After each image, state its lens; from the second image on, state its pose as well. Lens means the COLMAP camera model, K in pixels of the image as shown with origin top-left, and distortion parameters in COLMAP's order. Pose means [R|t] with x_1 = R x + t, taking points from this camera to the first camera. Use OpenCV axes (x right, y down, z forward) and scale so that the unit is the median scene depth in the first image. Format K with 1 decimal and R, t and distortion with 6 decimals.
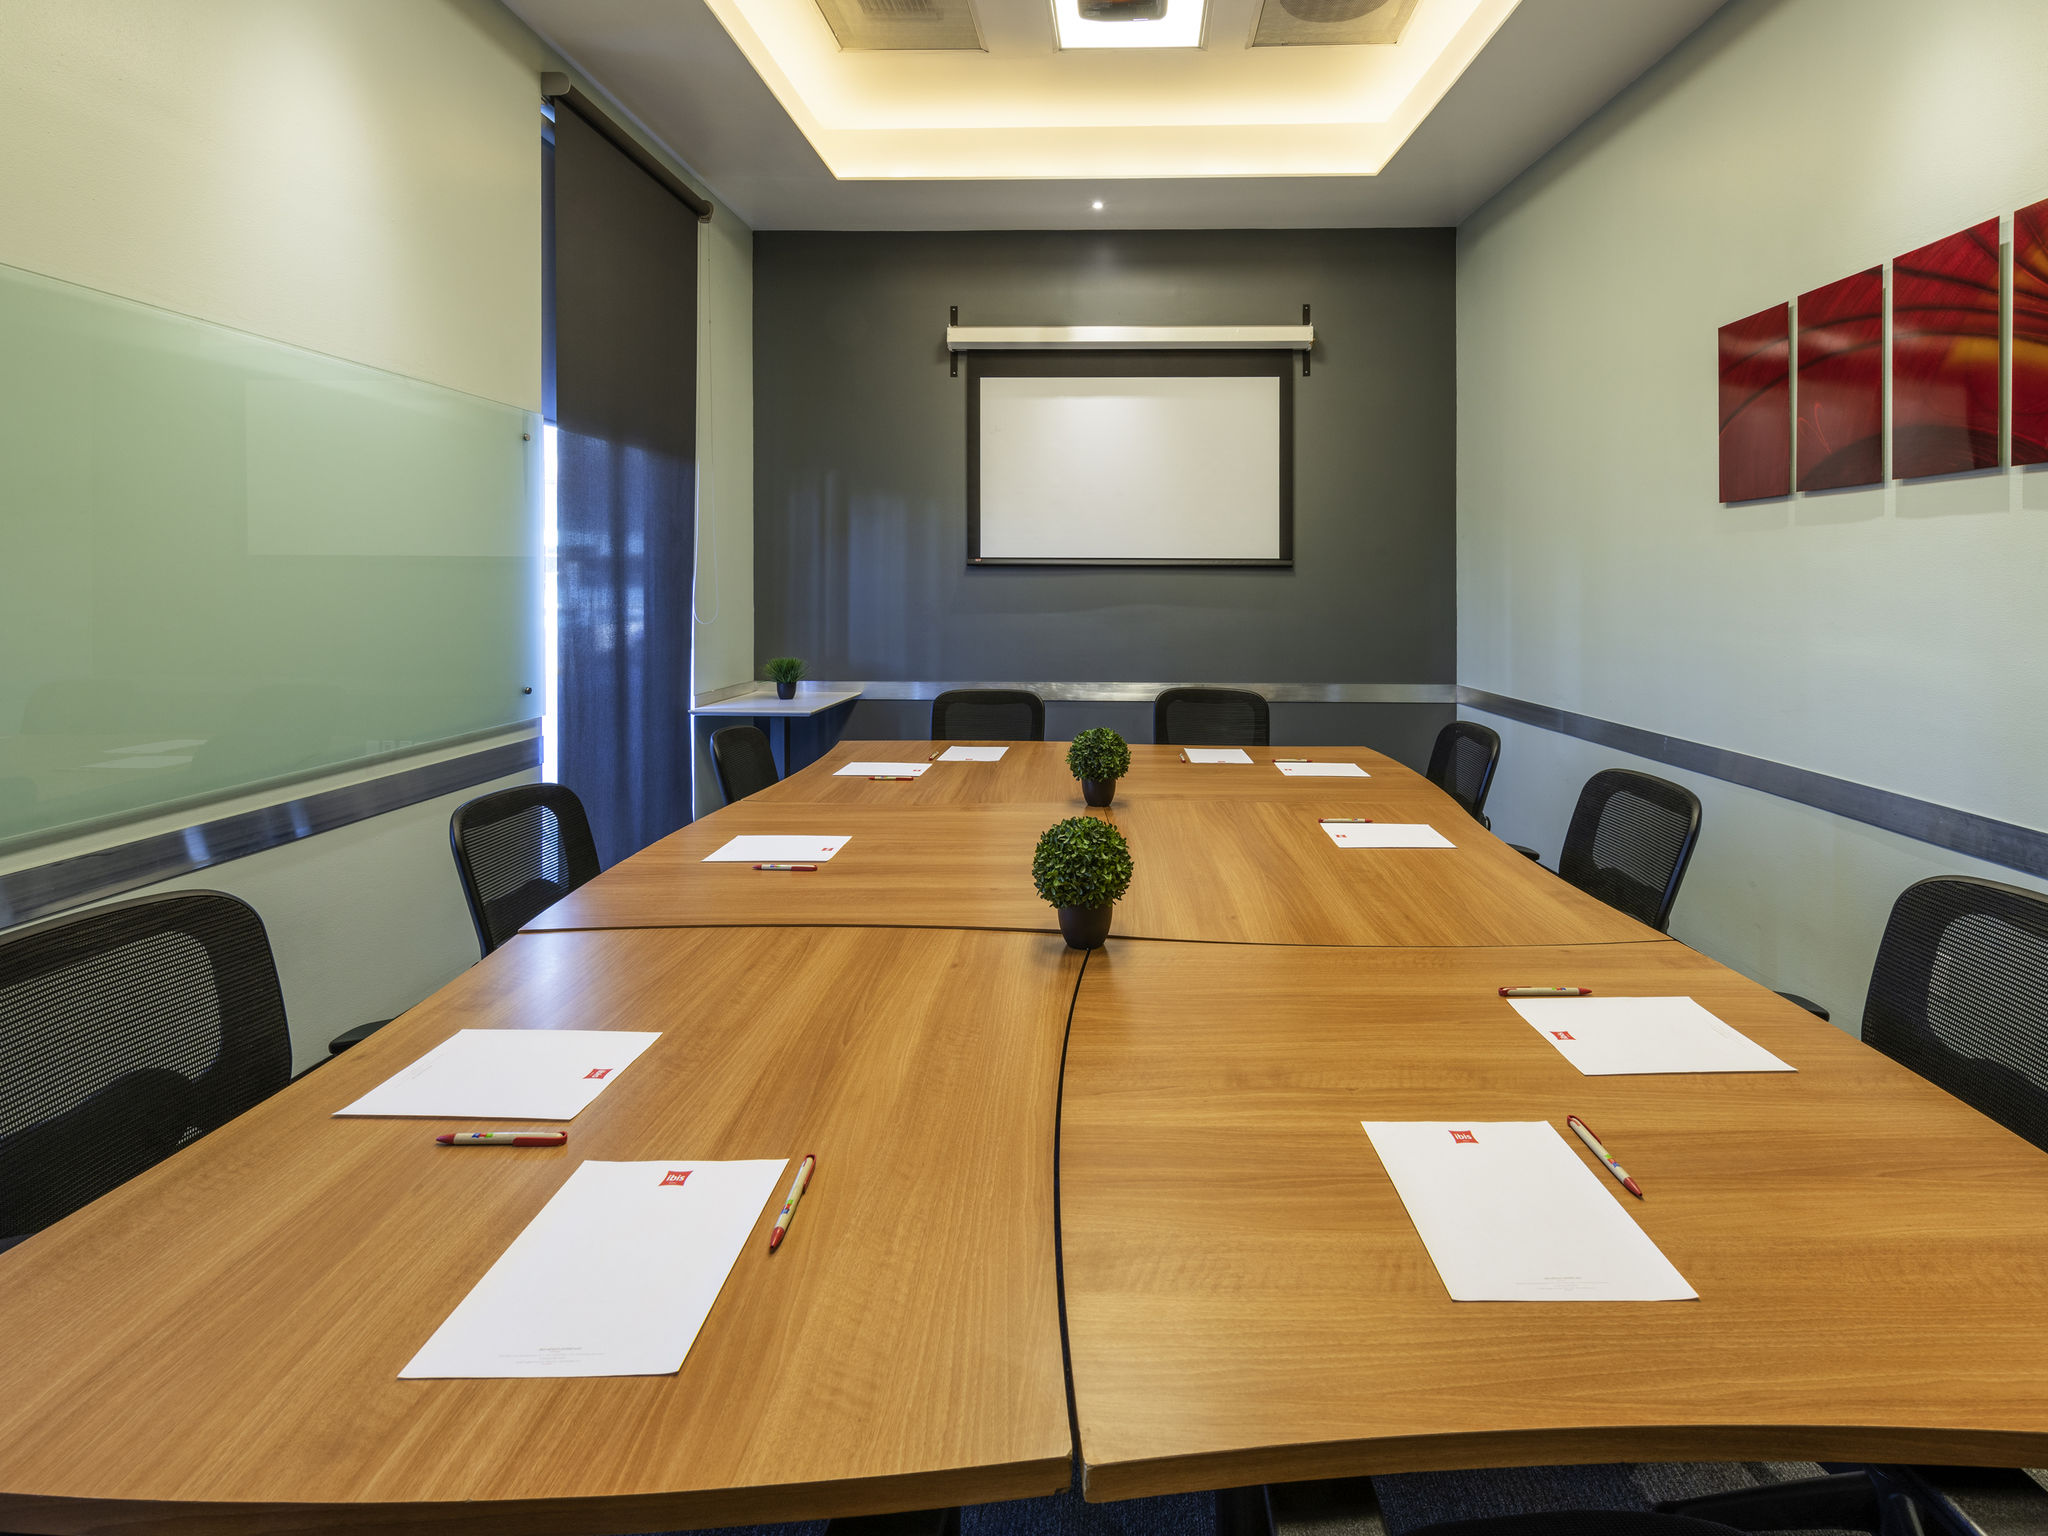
lens RADIAL K [[832.1, 0, 1020.5], [0, 832.1, 642.7], [0, 0, 1]] dist [0.002836, -0.000706]
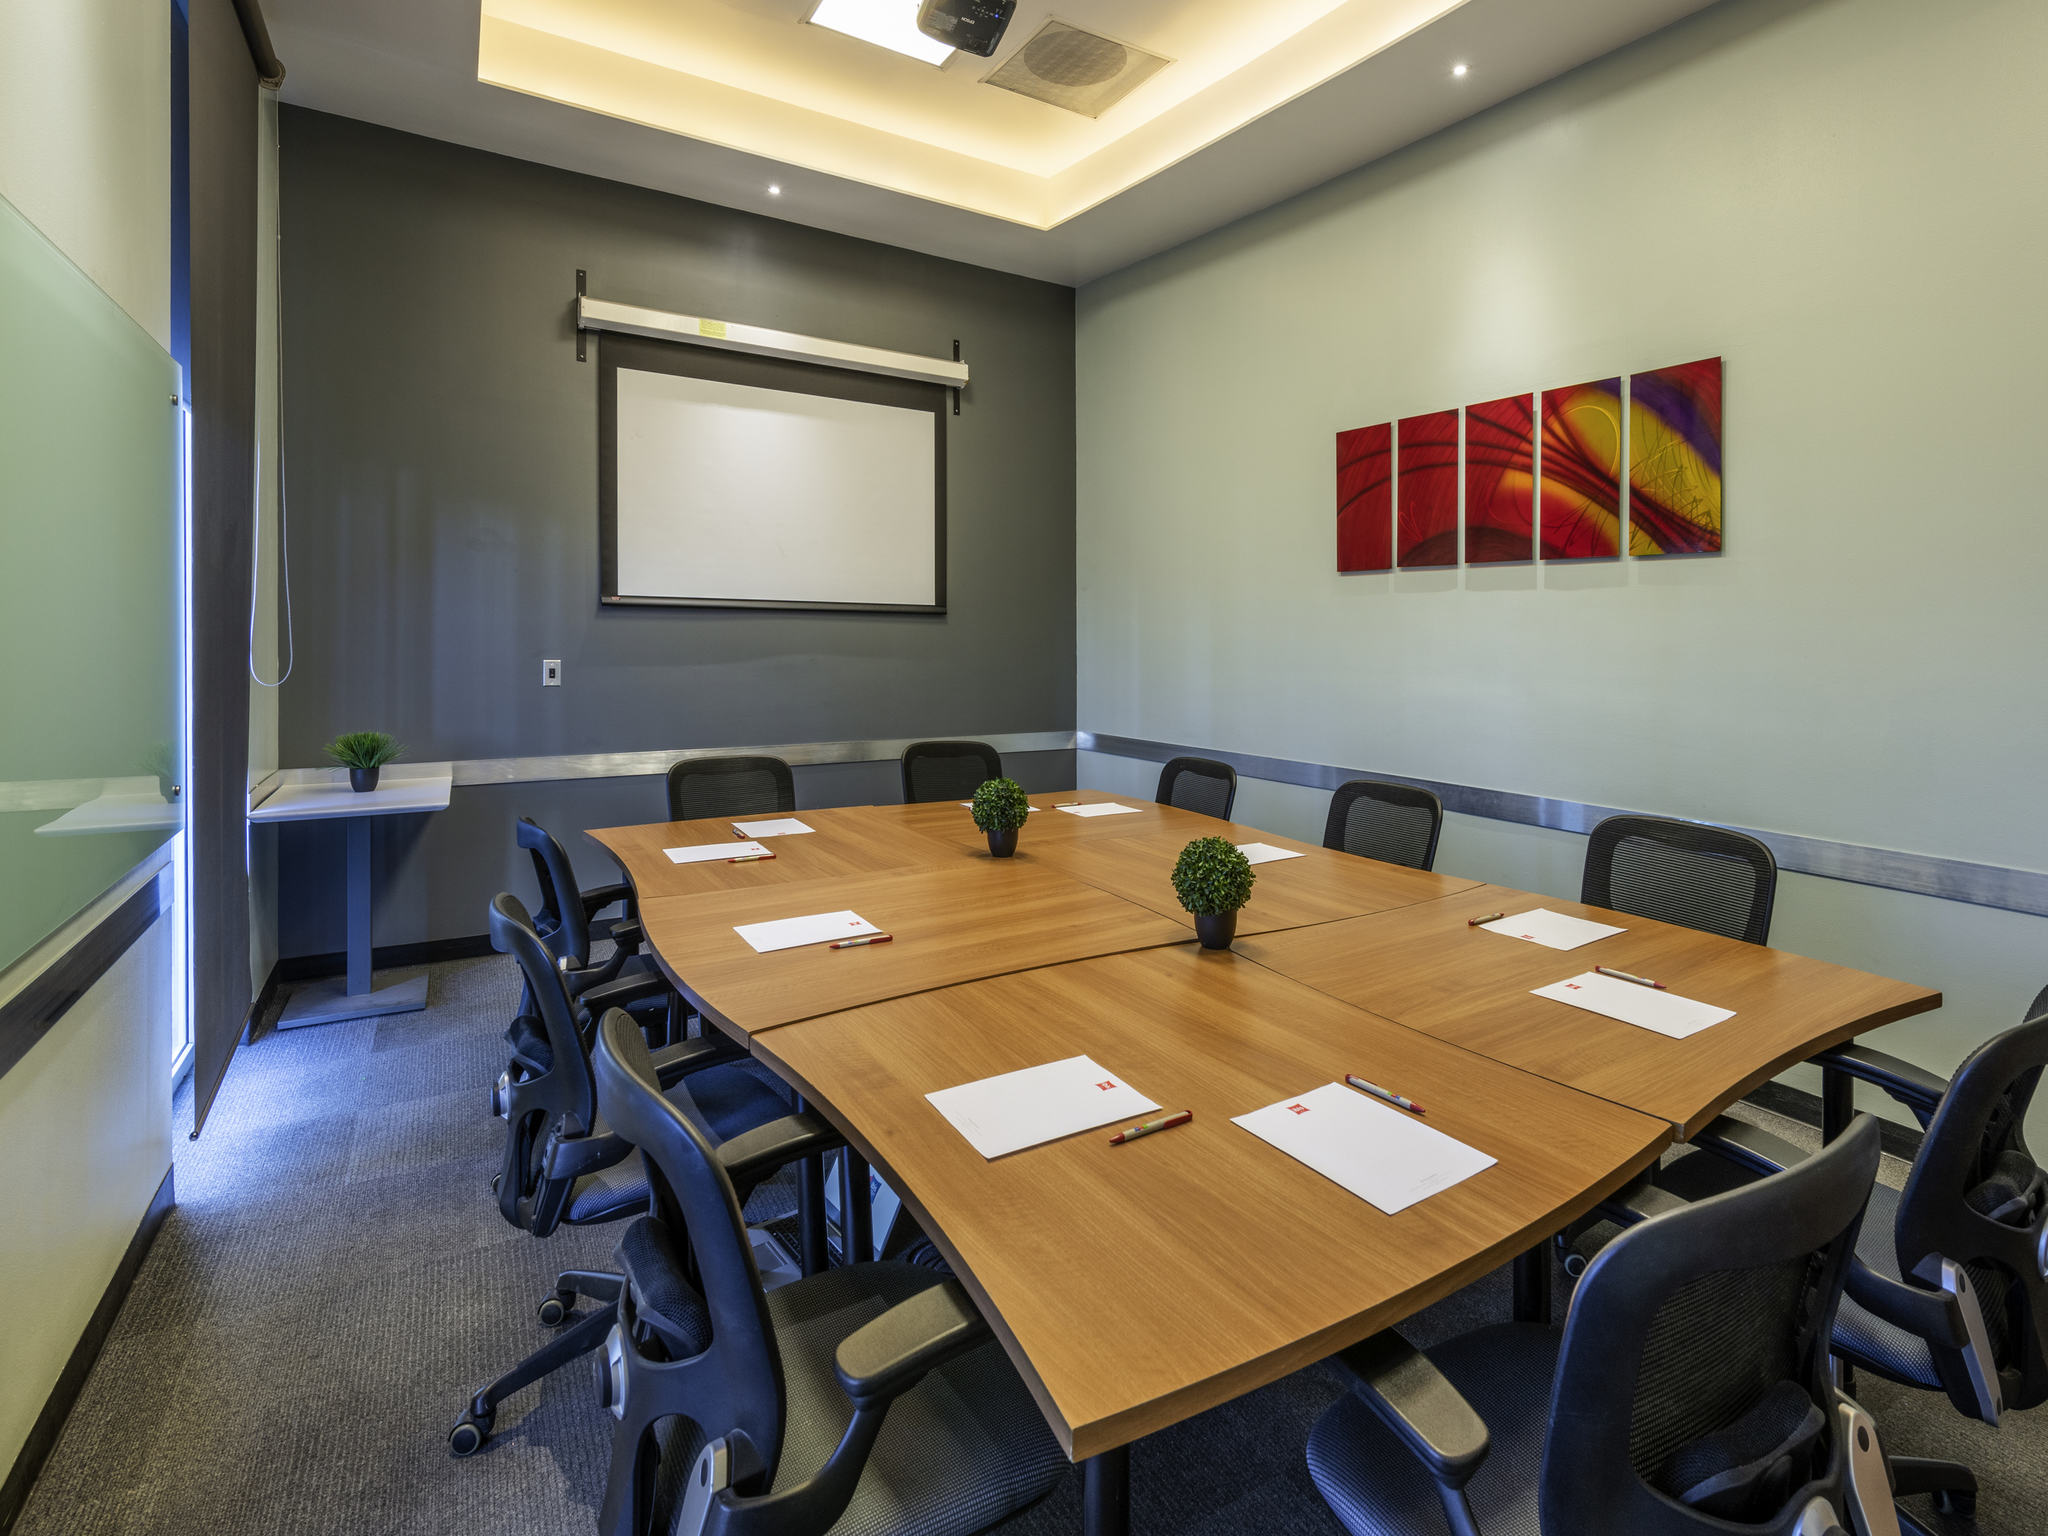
lens RADIAL K [[1001.3, 0, 1020.1], [0, 1001.3, 704.8], [0, 0, 1]] dist [0.012721, -0.001386]
pose [[0.841316, -0.030999, 0.539654, -0.439642], [0.028434, 0.999510, 0.013086, -0.000229], [-0.539795, 0.004335, 0.841785, -0.015332]]
